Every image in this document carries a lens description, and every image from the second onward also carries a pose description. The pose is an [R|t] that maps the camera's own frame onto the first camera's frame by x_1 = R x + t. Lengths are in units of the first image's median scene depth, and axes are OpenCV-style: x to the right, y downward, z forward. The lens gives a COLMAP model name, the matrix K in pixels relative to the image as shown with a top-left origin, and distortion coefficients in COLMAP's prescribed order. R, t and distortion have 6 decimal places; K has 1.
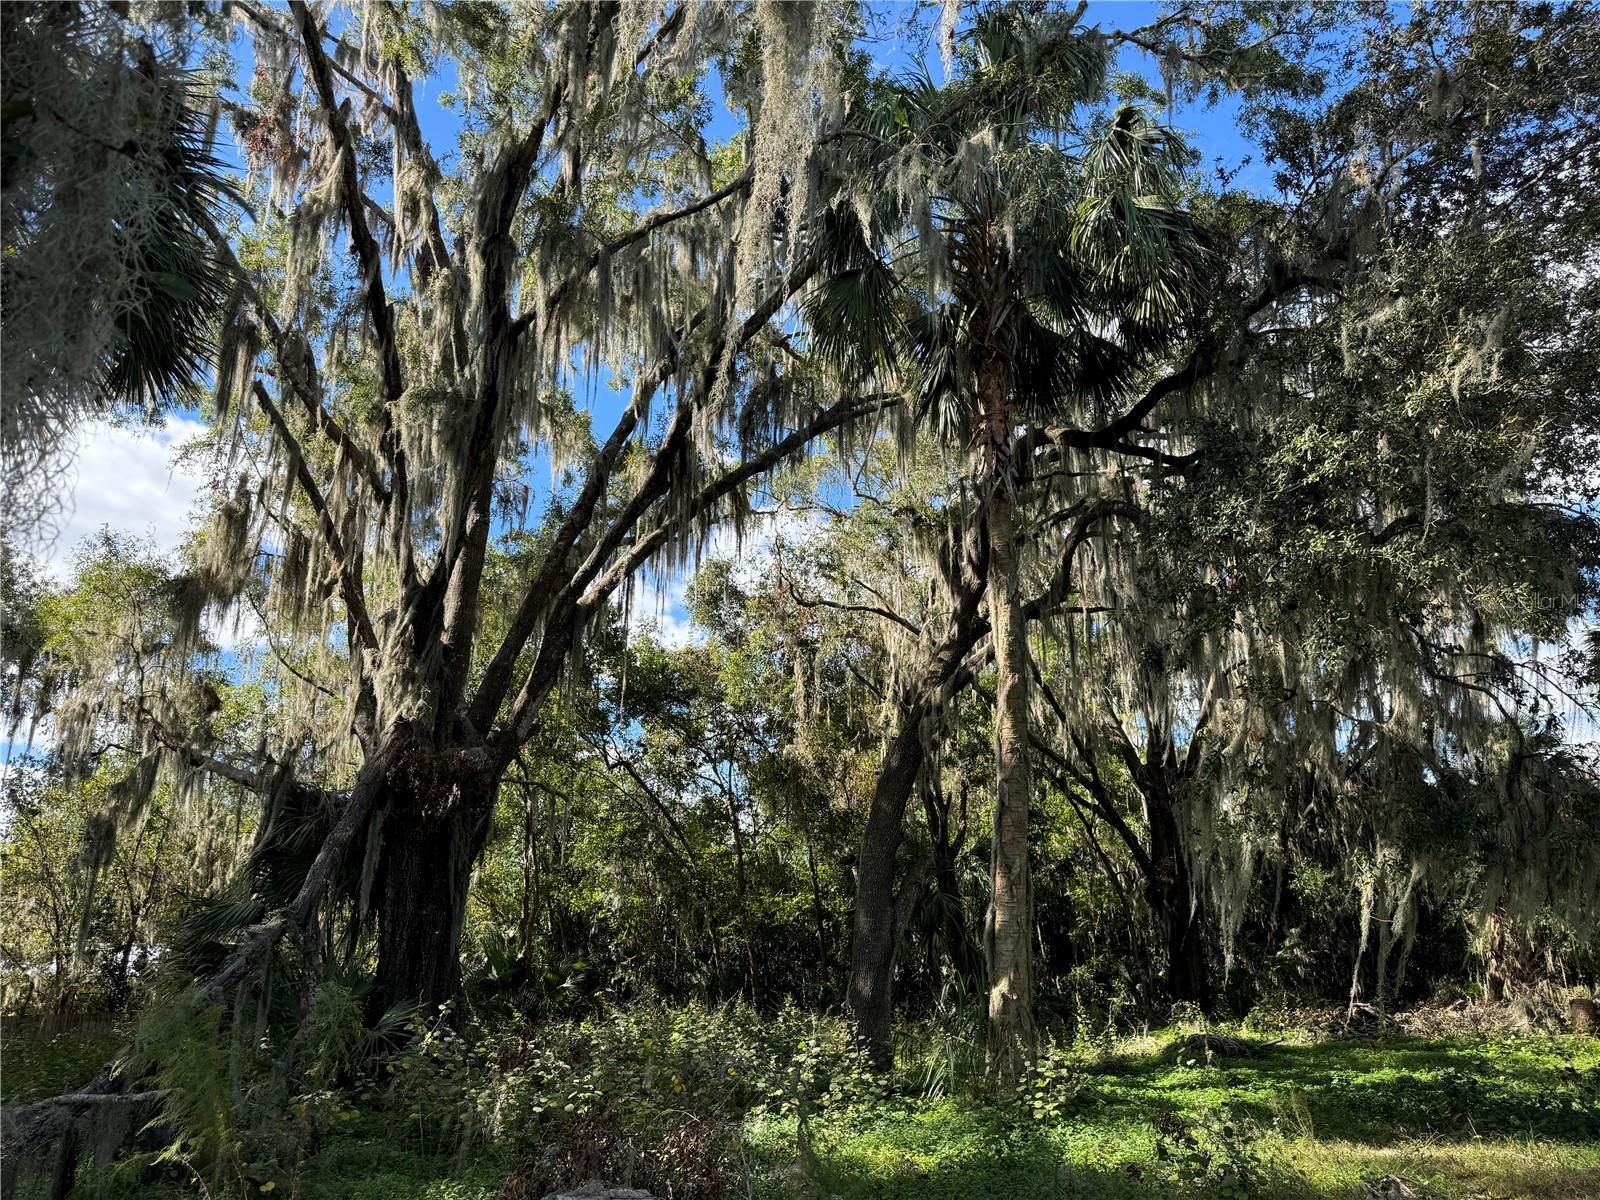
lens RADIAL K [[1150.6, 0, 795.7], [0, 1150.6, 578.5], [0, 0, 1]] dist [0.146974, -0.151392]
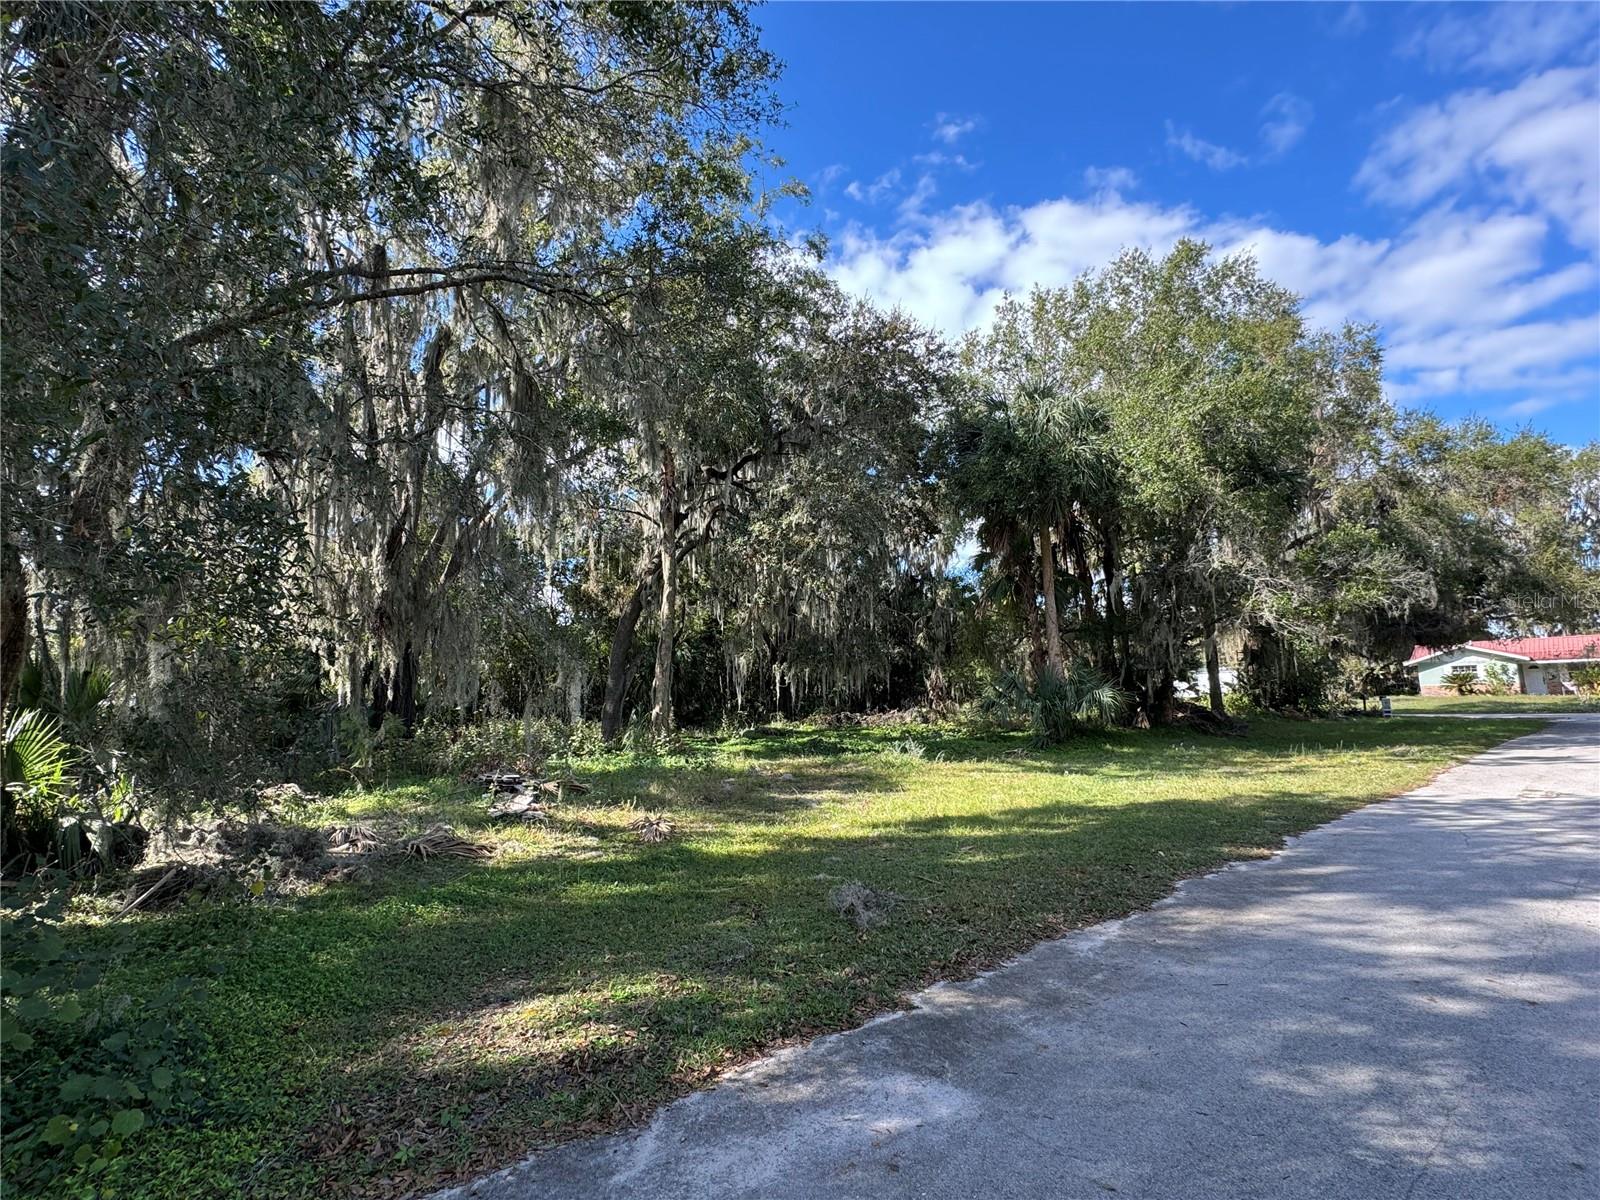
lens RADIAL K [[820.5, 0, 800.0], [0, 820.5, 600.0], [0, 0, 1]] dist [0.000424, 0.000013]
pose [[0.973919, 0.033873, 0.224355, 0.051491], [-0.079839, 0.976718, 0.199115, -0.171857], [-0.212387, -0.211834, 0.953949, -0.464759]]
